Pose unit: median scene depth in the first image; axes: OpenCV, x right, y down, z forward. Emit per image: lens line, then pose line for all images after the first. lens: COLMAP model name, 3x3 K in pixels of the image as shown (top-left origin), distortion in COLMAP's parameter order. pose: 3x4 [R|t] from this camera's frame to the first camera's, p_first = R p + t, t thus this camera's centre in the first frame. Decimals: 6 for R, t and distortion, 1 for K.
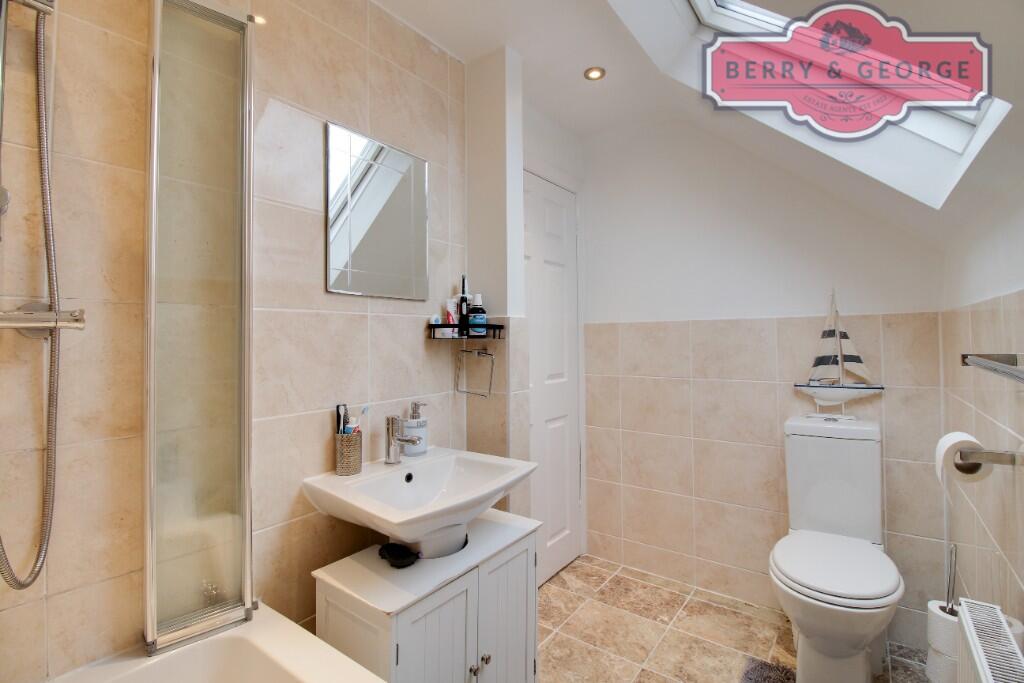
lens RADIAL K [[481.1, 0, 517.5], [0, 481.1, 324.8], [0, 0, 1]] dist [-0.019269, -0.000809]
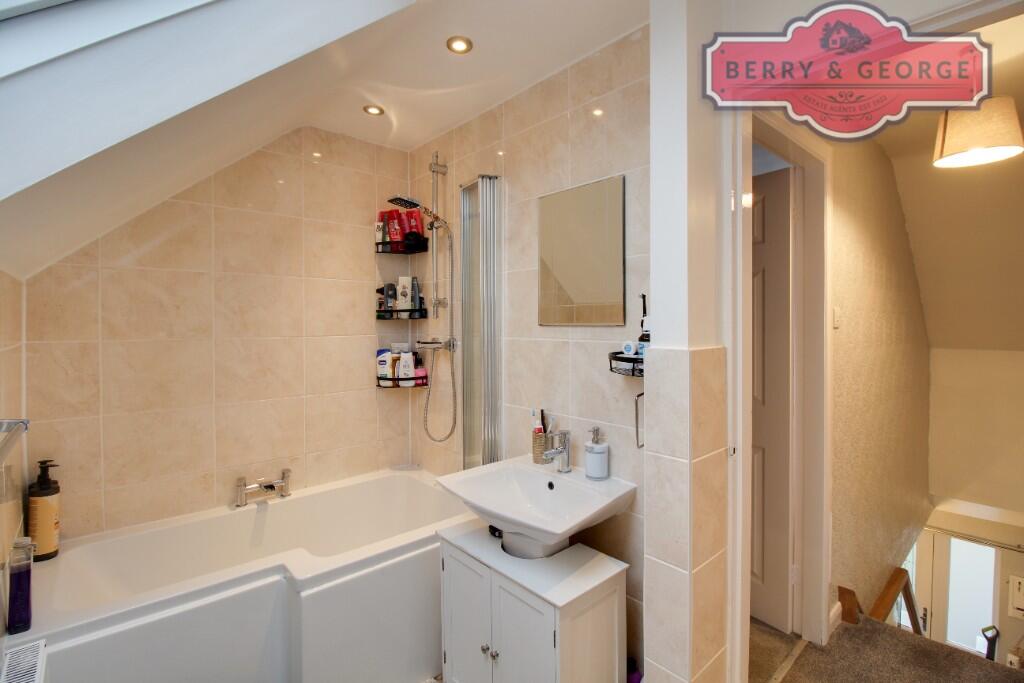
lens RADIAL K [[481.1, 0, 517.5], [0, 481.1, 324.8], [0, 0, 1]] dist [-0.019269, -0.000809]
pose [[-0.235552, 0.007053, -0.971836, 0.907797], [0.032958, 0.999456, -0.000734, -0.067829], [0.971303, -0.032203, -0.235656, 1.211389]]
